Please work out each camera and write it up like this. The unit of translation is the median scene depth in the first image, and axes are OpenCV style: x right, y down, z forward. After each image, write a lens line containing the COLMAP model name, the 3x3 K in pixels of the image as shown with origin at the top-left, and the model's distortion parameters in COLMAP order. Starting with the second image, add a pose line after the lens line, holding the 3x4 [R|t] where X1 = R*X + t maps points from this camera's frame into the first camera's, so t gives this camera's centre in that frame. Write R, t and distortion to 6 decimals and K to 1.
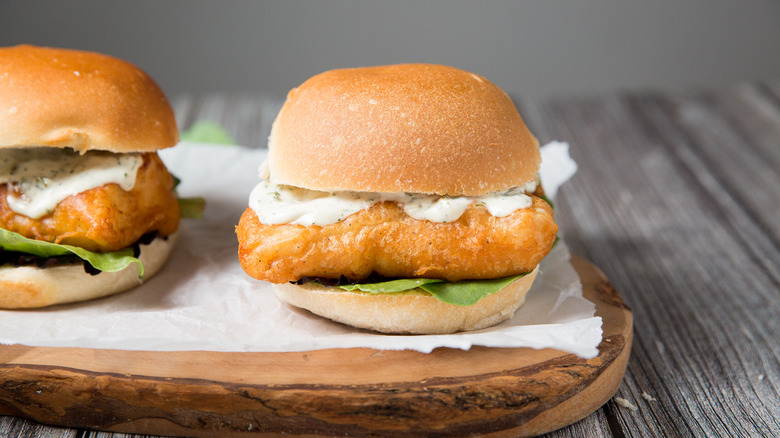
lens RADIAL K [[1515.7, 0, 391.2], [0, 1515.7, 162.1], [0, 0, 1]] dist [0.157486, 0.114738]
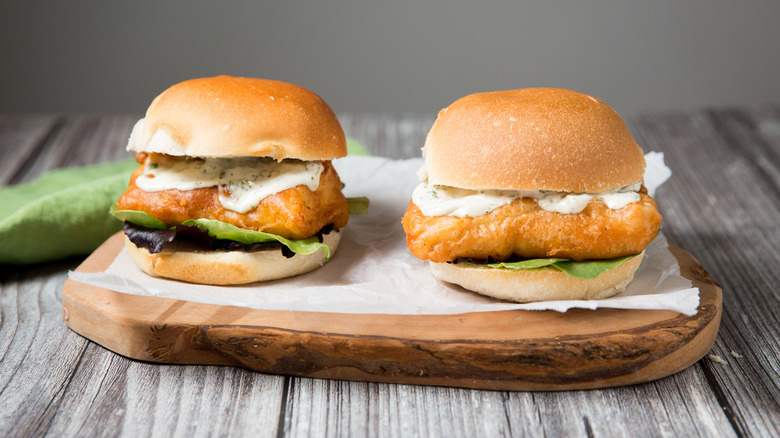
lens RADIAL K [[1515.7, 0, 391.2], [0, 1515.7, 162.1], [0, 0, 1]] dist [0.157486, 0.114738]
pose [[0.998836, -0.005474, -0.047934, -0.052886], [0.004962, 0.999929, -0.010789, 0.009502], [0.047989, 0.010539, 0.998792, -0.267809]]
